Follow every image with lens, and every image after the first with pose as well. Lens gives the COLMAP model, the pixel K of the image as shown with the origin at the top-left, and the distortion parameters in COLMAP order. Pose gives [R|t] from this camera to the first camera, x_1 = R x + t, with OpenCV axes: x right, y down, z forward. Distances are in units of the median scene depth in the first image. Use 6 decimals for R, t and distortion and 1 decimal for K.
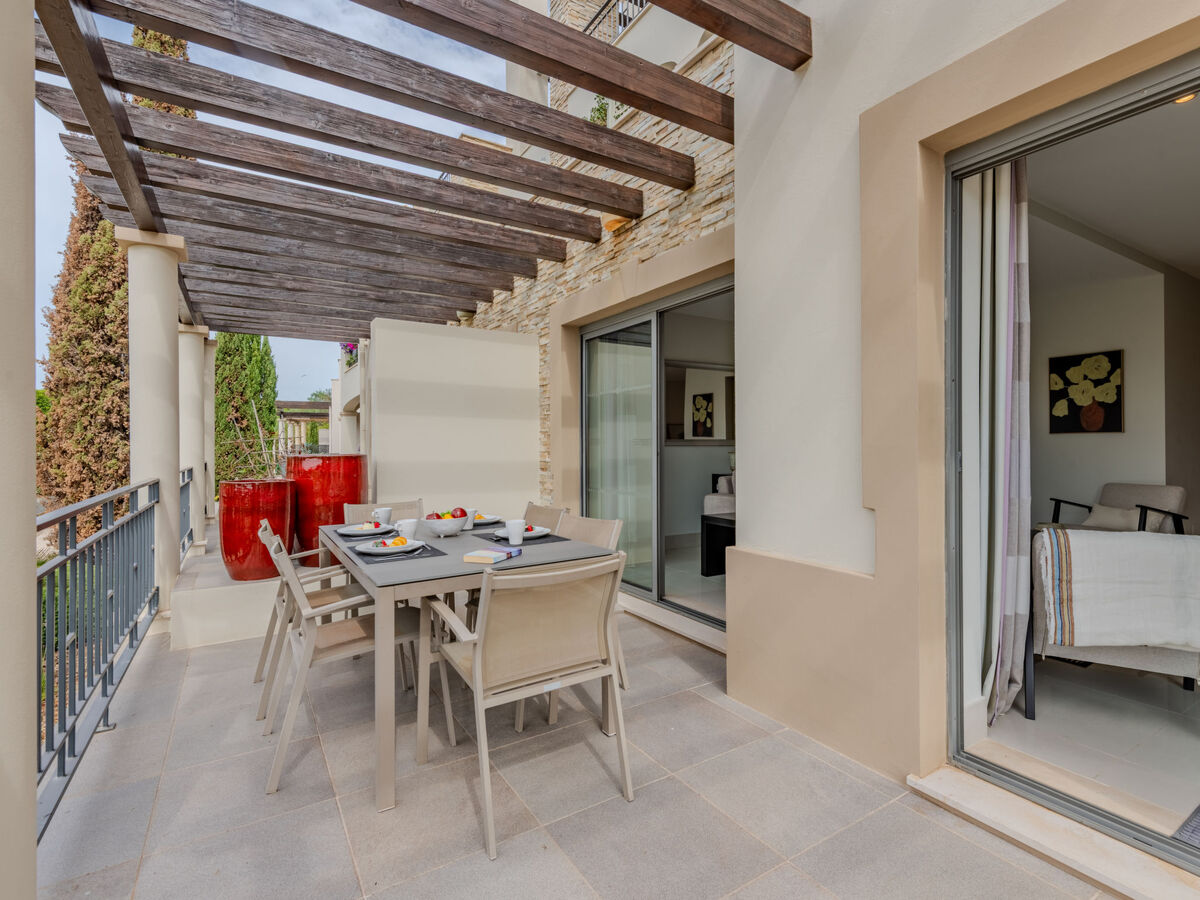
lens RADIAL K [[540.6, 0, 600.8], [0, 540.6, 443.4], [0, 0, 1]] dist [-0.000055, 0.000086]
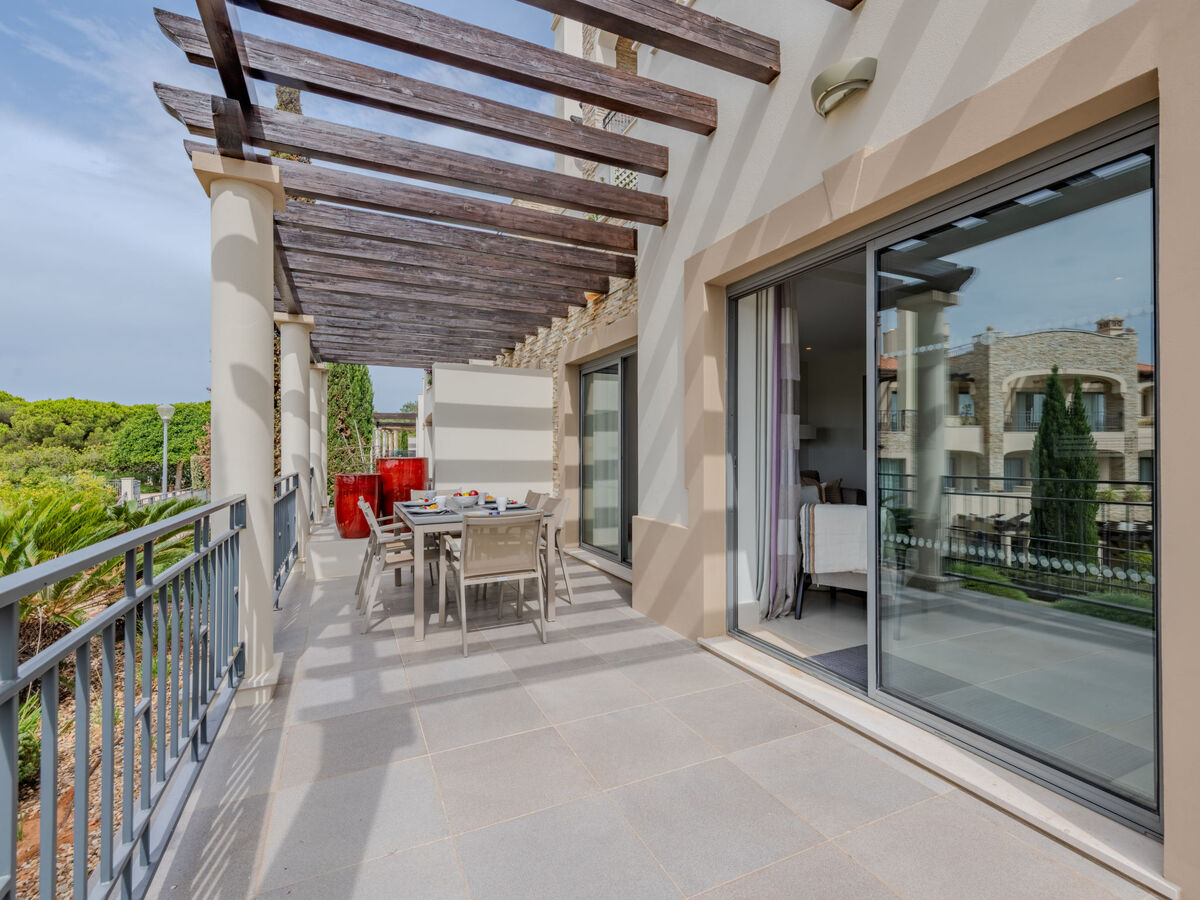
lens RADIAL K [[524.1, 0, 610.7], [0, 524.1, 448.3], [0, 0, 1]] dist [-0.000641, -0.001072]
pose [[0.993130, 0.002567, -0.116989, 0.249417], [-0.002824, 0.999994, -0.002027, -0.003355], [0.116983, 0.002343, 0.993131, -0.388707]]
